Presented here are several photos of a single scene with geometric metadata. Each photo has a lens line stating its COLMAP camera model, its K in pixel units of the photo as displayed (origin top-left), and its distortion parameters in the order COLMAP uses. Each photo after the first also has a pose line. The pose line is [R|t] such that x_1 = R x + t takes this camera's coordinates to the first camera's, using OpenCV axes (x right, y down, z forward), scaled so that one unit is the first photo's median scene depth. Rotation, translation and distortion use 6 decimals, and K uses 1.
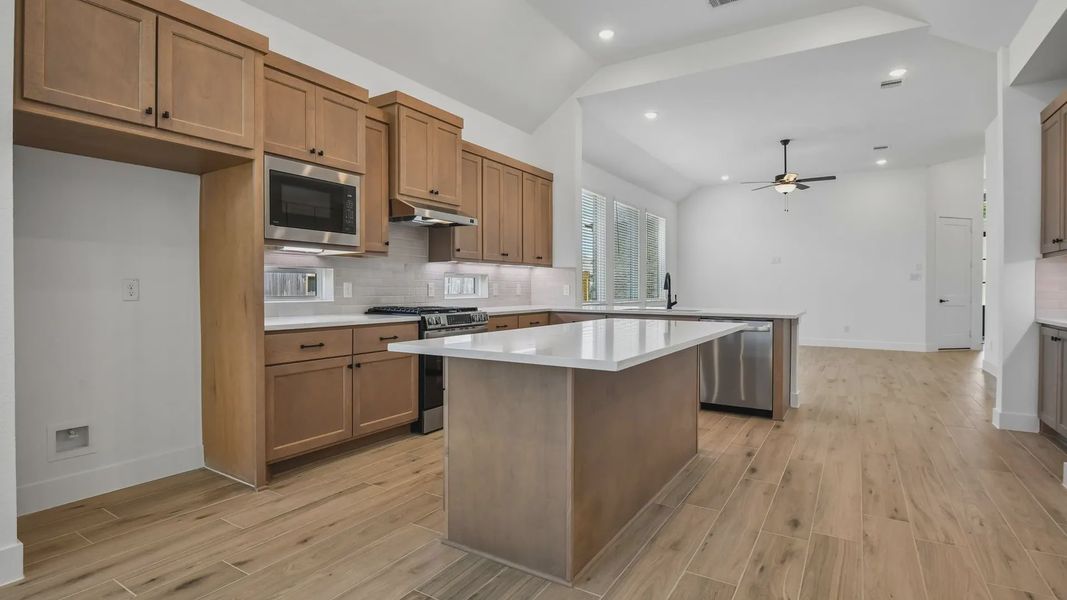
lens RADIAL K [[520.5, 0, 531.6], [0, 520.5, 292.6], [0, 0, 1]] dist [-0.001394, -0.013439]
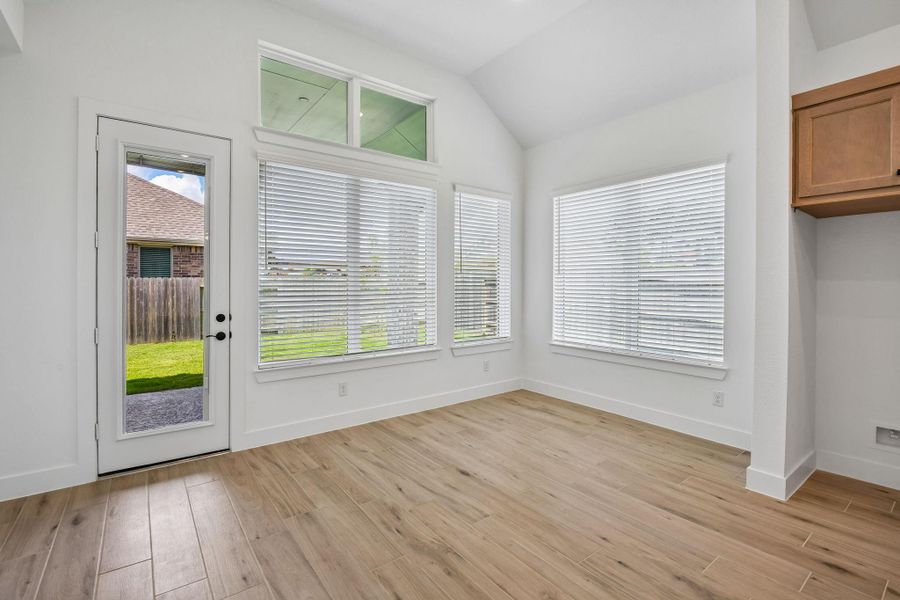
lens RADIAL K [[418.0, 0, 450.8], [0, 418.0, 287.8], [0, 0, 1]] dist [-0.008148, -0.000401]
pose [[-0.354059, 0.002575, -0.935220, 0.281173], [-0.011624, 0.999907, 0.007154, -0.050358], [0.935151, 0.013404, -0.353996, 0.223855]]
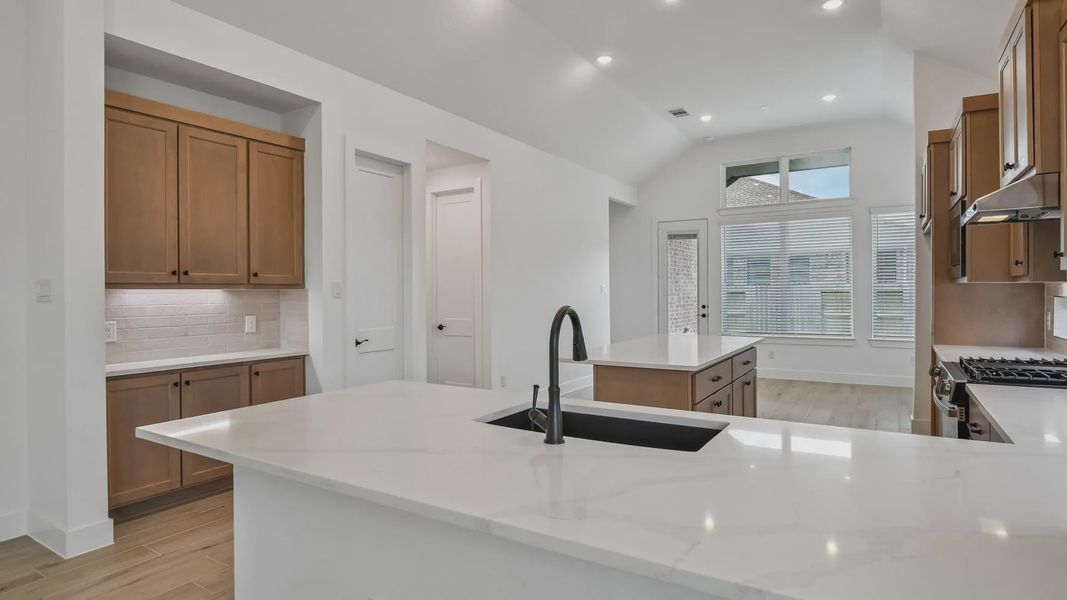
lens RADIAL K [[571.0, 0, 530.0], [0, 571.0, 293.2], [0, 0, 1]] dist [-0.004788, -0.001771]
pose [[-0.999991, 0.004207, -0.000202, 0.370514], [0.004204, 0.999909, 0.012841, -0.065911], [0.000256, 0.012840, -0.999918, 1.749914]]
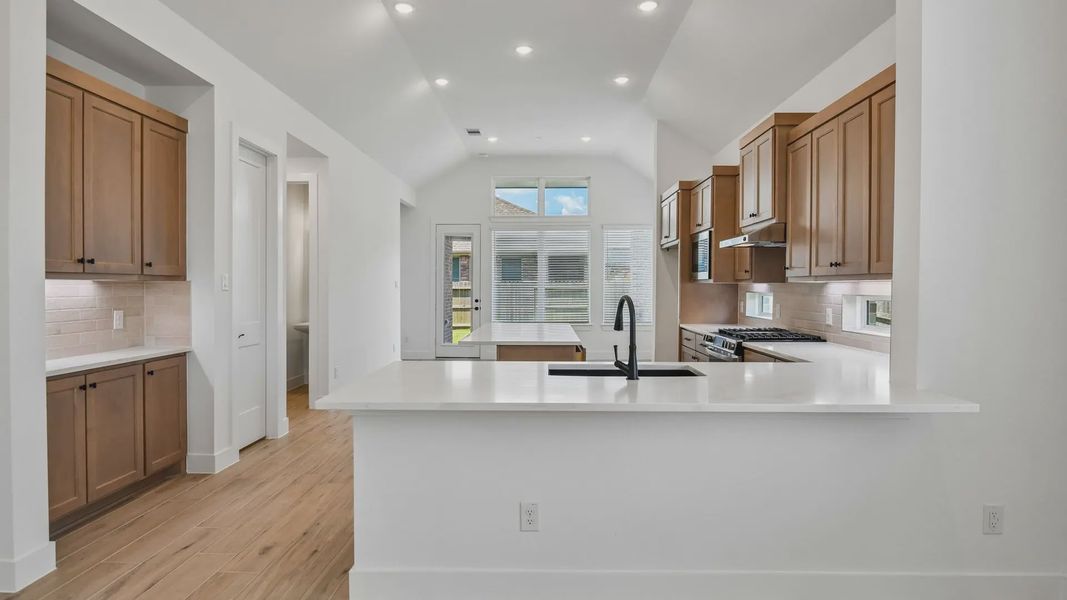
lens RADIAL K [[571.0, 0, 530.0], [0, 571.0, 293.2], [0, 0, 1]] dist [-0.004788, -0.001771]
pose [[-0.861443, 0.001505, -0.507852, 0.781137], [-0.008916, 0.999797, 0.018086, -0.064083], [0.507776, 0.020109, -0.861255, 1.842863]]
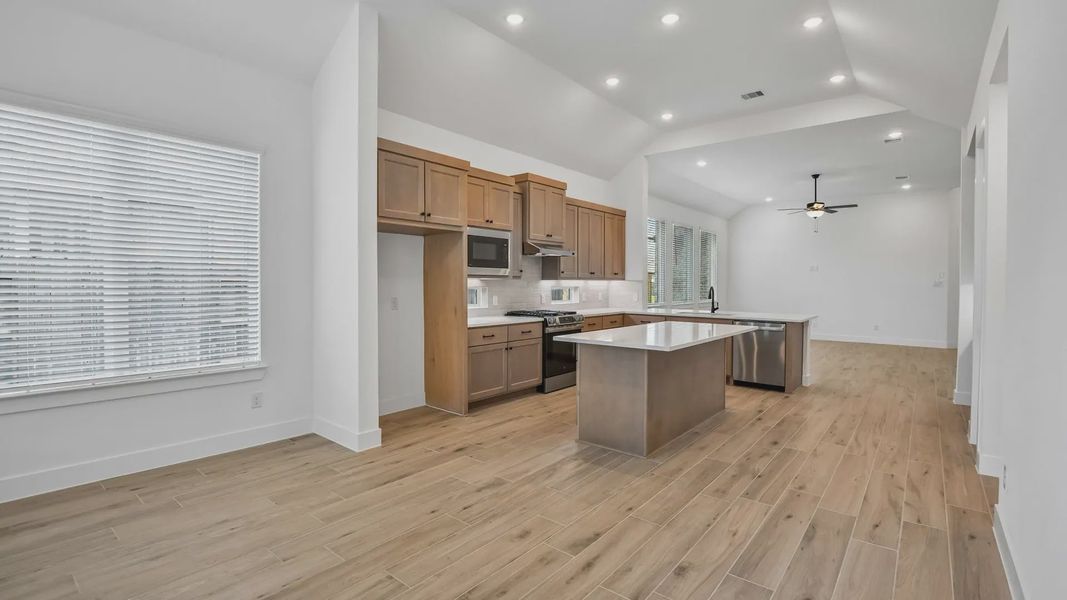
lens RADIAL K [[480.9, 0, 530.9], [0, 480.9, 293.6], [0, 0, 1]] dist [-0.013636, -0.000666]
pose [[0.991243, 0.005613, -0.131930, -0.058435], [-0.003872, 0.999902, 0.013450, -0.045874], [0.131992, -0.012821, 0.991168, -0.421180]]
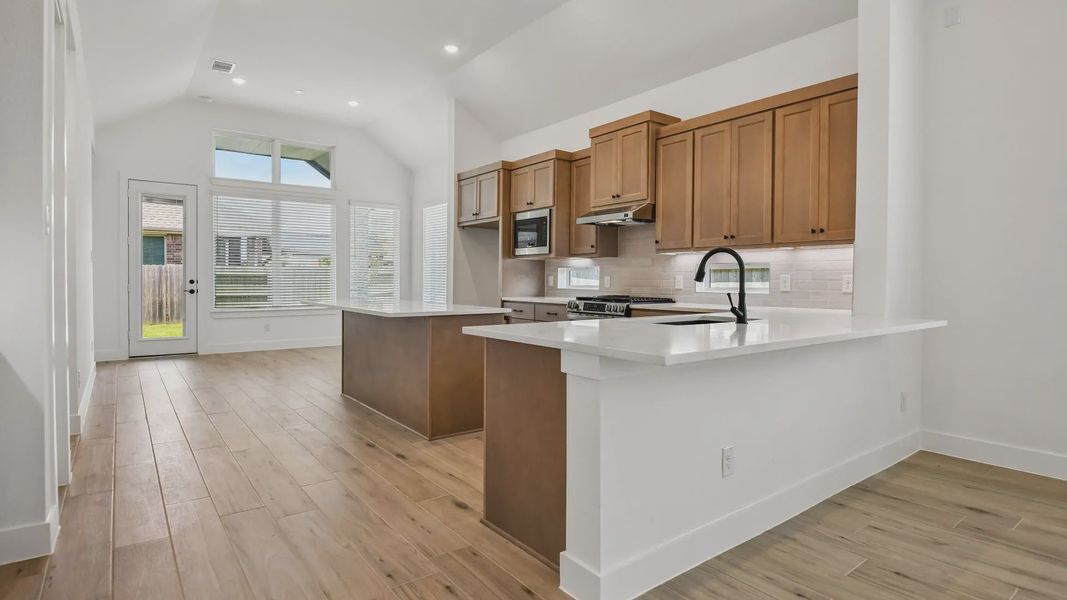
lens RADIAL K [[551.3, 0, 533.1], [0, 551.3, 290.1], [0, 0, 1]] dist [-0.003683, -0.000633]
pose [[-0.355841, 0.011848, -0.934472, 1.080895], [-0.014778, 0.999723, 0.018303, -0.006443], [0.934430, 0.020323, -0.355567, 1.350055]]
